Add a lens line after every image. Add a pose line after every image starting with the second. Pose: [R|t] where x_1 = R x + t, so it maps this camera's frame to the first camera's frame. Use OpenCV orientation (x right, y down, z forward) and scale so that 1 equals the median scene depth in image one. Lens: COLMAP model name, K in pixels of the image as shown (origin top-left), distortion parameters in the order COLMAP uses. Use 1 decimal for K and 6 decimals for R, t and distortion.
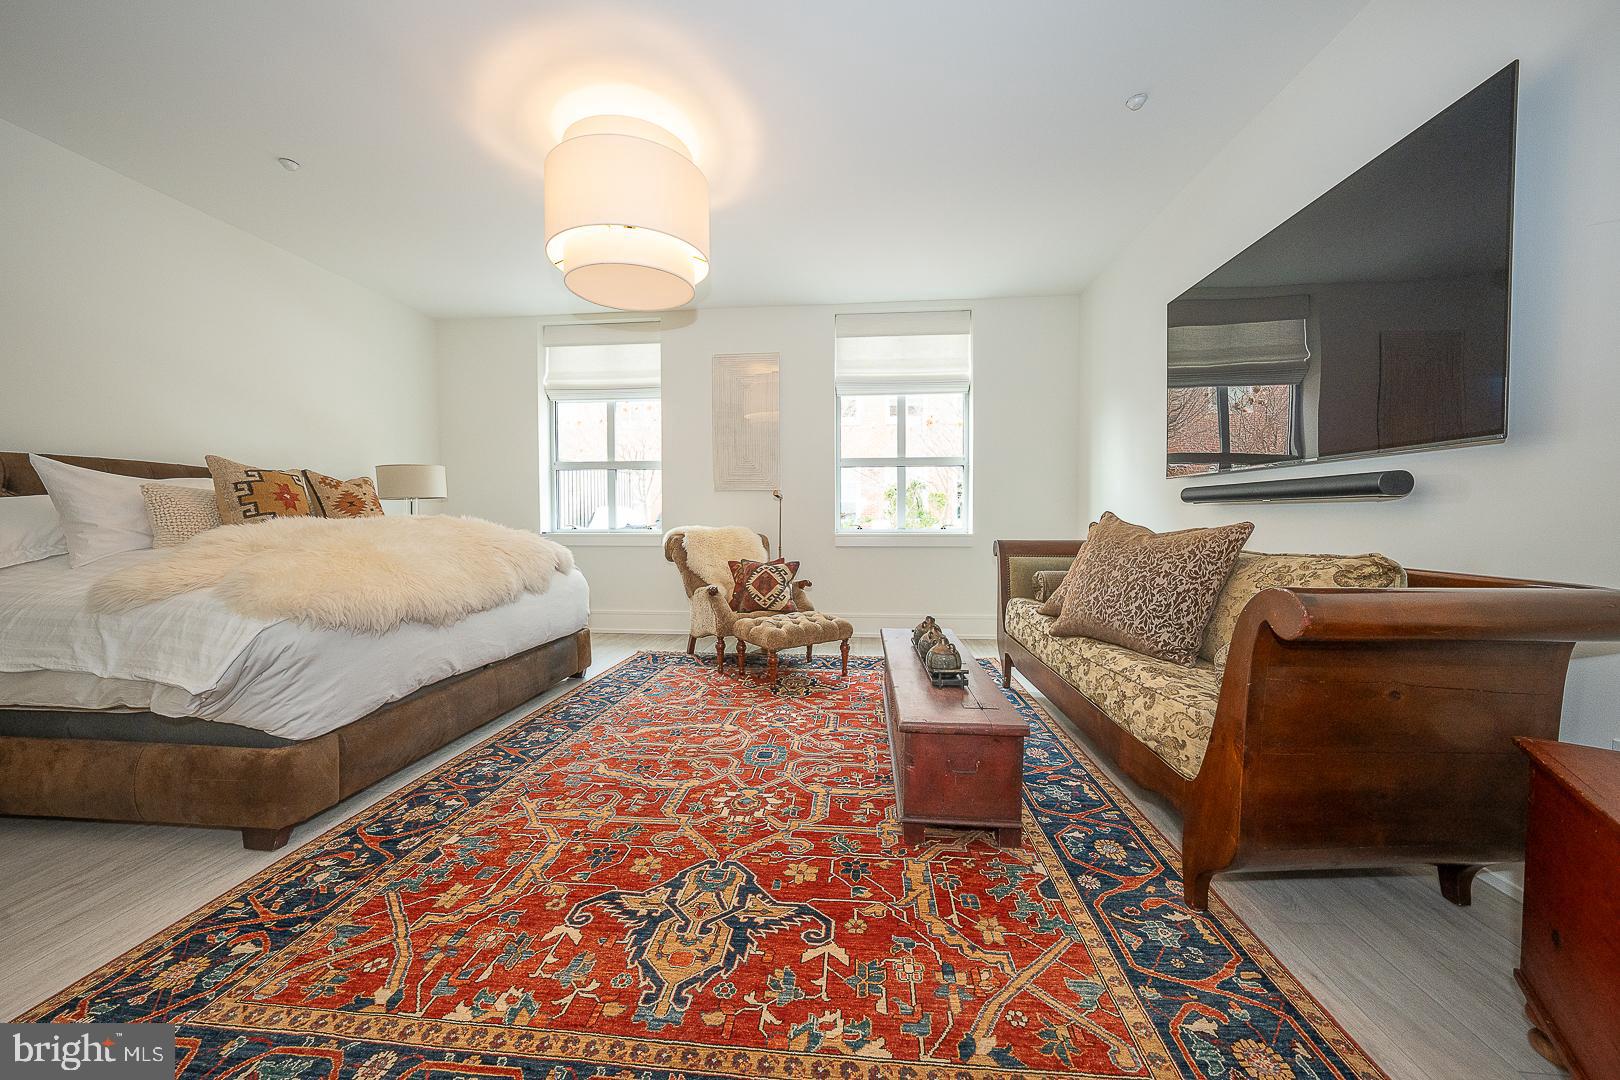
lens RADIAL K [[556.0, 0, 810.9], [0, 556.0, 535.7], [0, 0, 1]] dist [-0.026789, 0.005451]
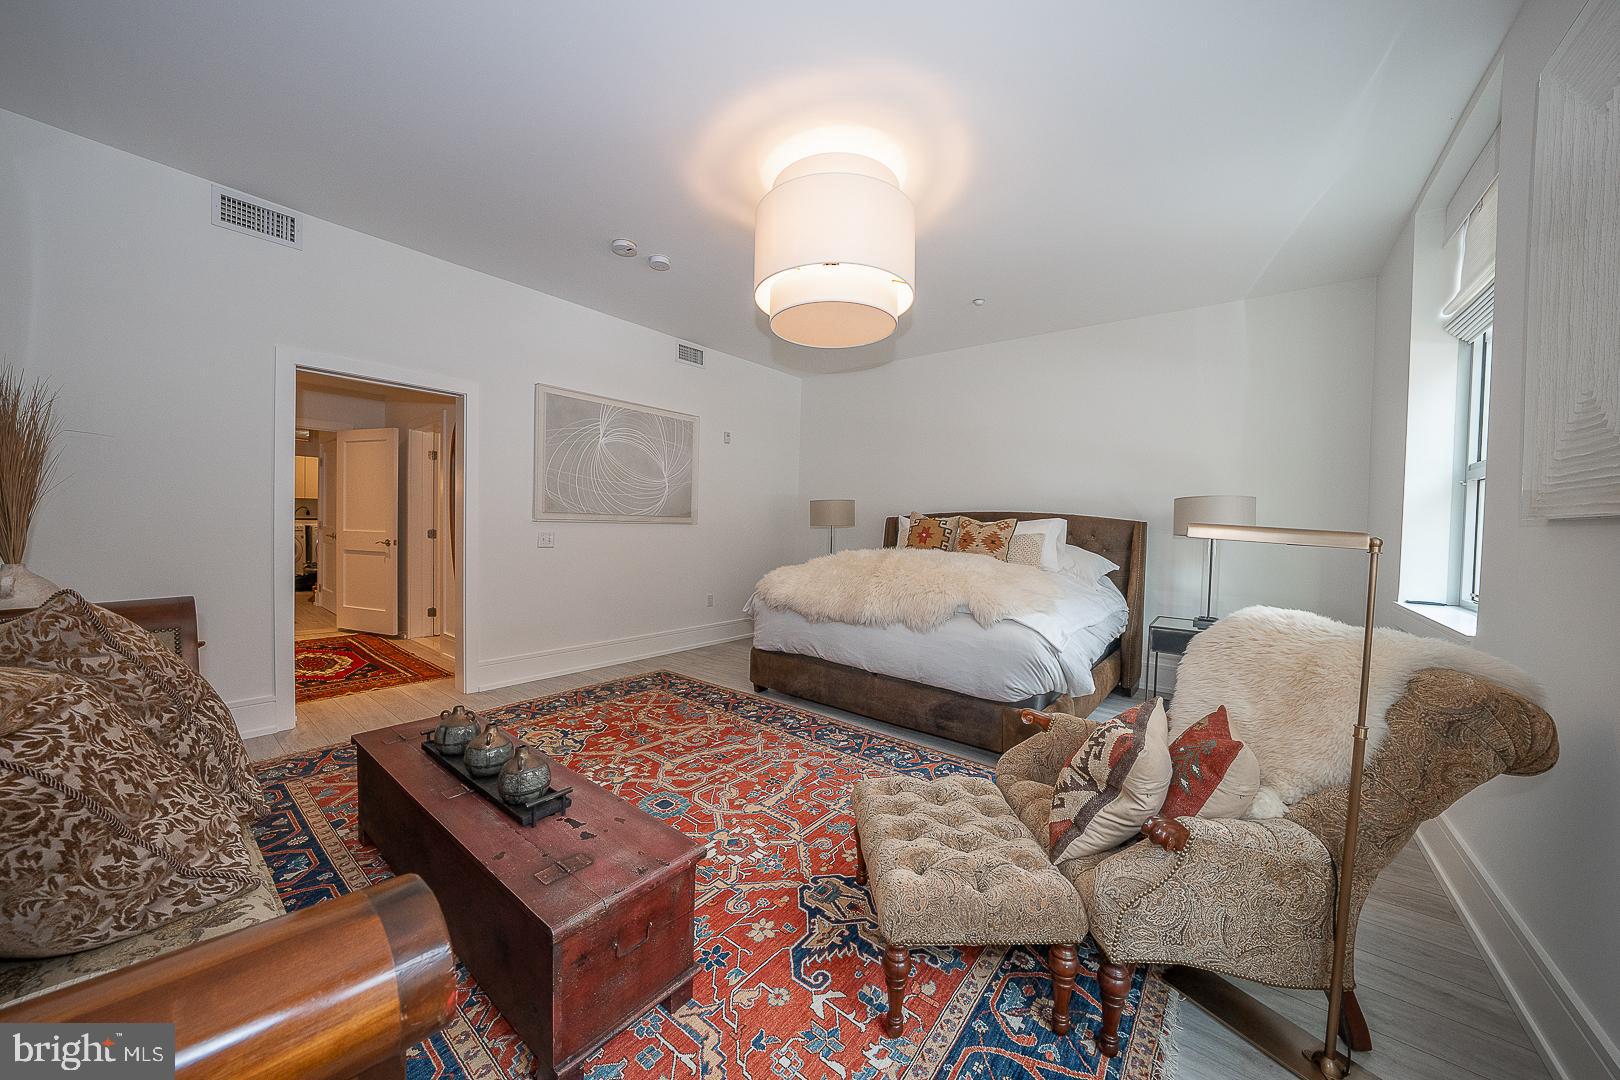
lens RADIAL K [[556.0, 0, 810.9], [0, 556.0, 535.7], [0, 0, 1]] dist [-0.026789, 0.005451]
pose [[-0.543135, 0.011364, -0.839568, 0.658751], [-0.052293, 0.997509, 0.047332, -0.153544], [0.838015, 0.069611, -0.541188, 1.909825]]
